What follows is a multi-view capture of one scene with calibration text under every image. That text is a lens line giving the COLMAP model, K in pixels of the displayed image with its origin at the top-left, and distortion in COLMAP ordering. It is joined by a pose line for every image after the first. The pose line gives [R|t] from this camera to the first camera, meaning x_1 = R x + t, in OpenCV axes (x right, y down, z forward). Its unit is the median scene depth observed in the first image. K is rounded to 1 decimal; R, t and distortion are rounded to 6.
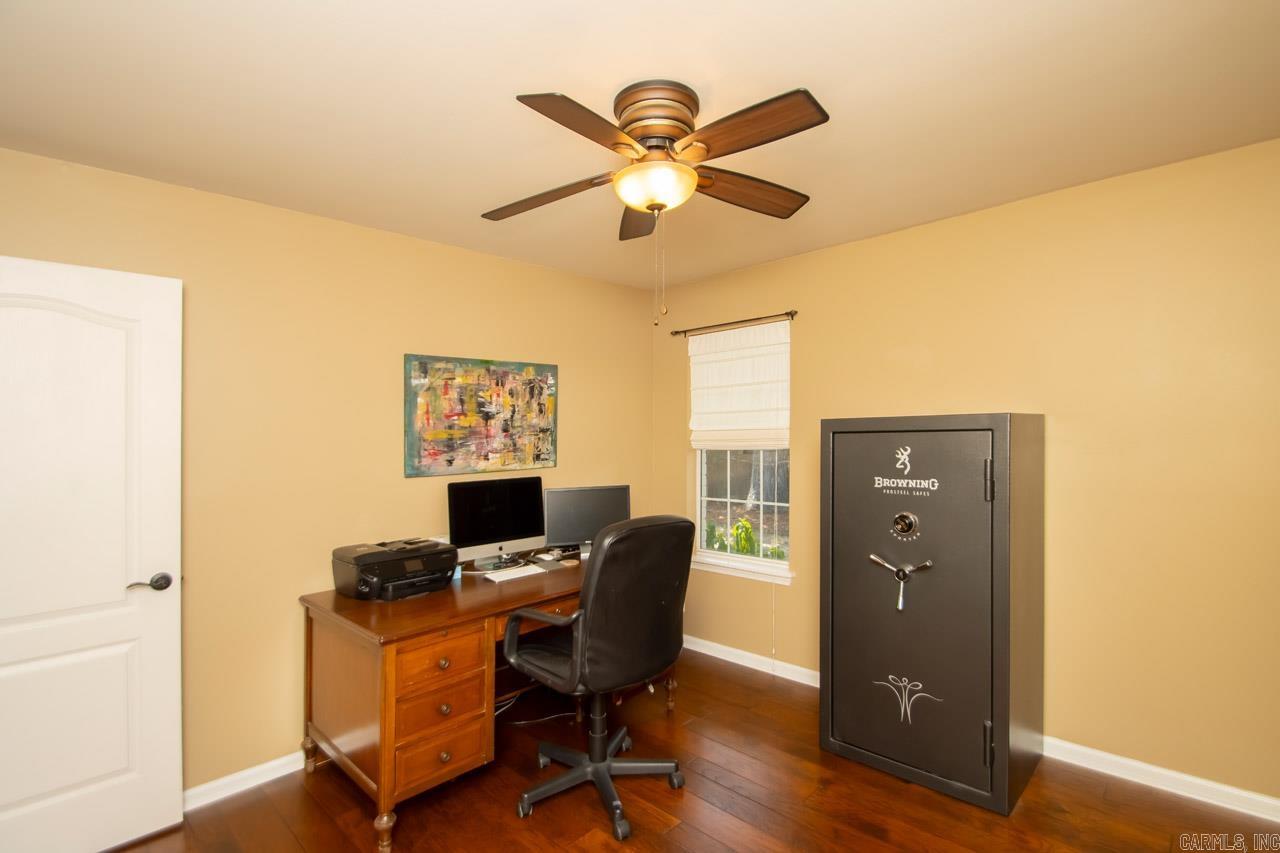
lens RADIAL K [[600.4, 0, 637.3], [0, 600.4, 417.7], [0, 0, 1]] dist [0.015411, -0.017754]
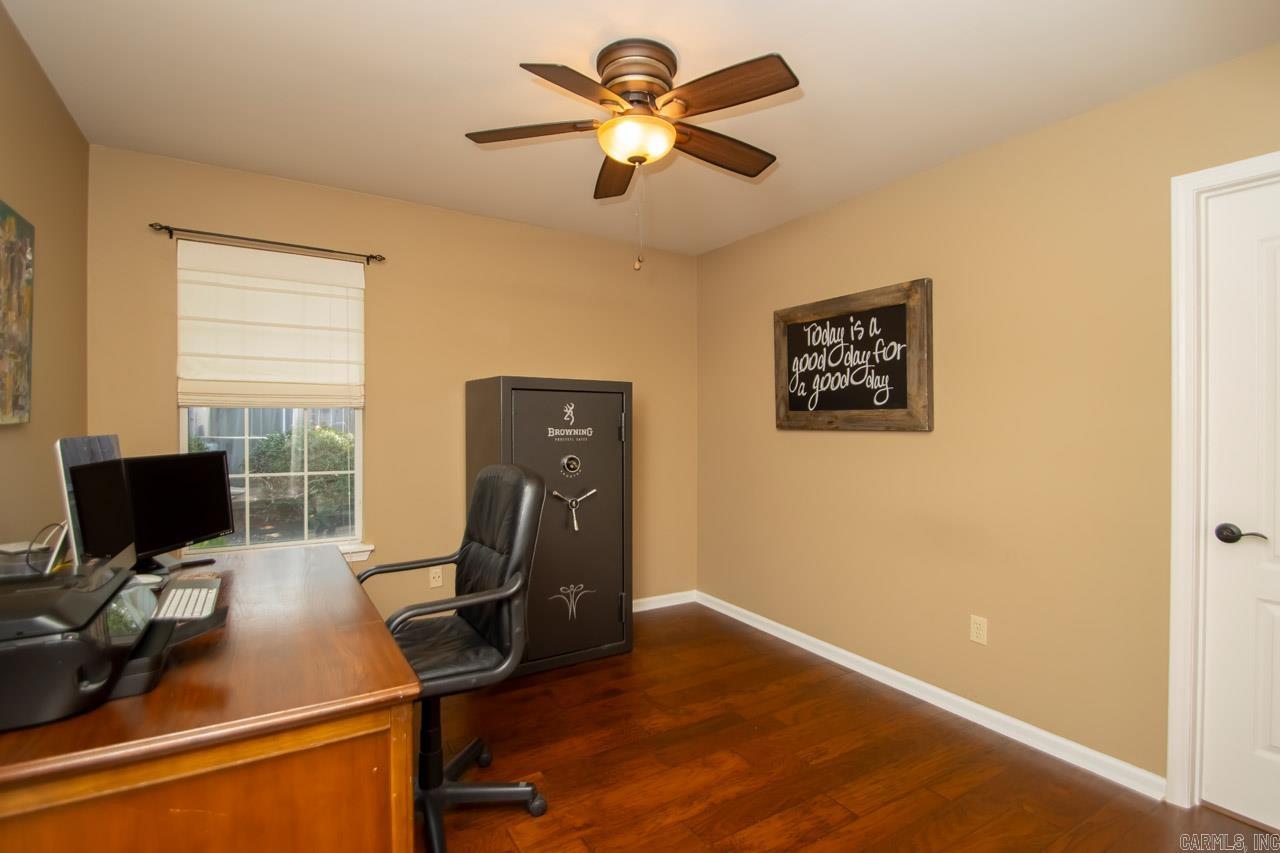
lens RADIAL K [[585.3, 0, 640.0], [0, 585.3, 426.5], [0, 0, 1]] dist [0.017827, -0.042495]
pose [[0.243769, 0.017106, 0.969682, -0.701847], [-0.040057, 0.999169, -0.007556, 0.099831], [-0.969006, -0.037001, 0.244252, 0.556534]]
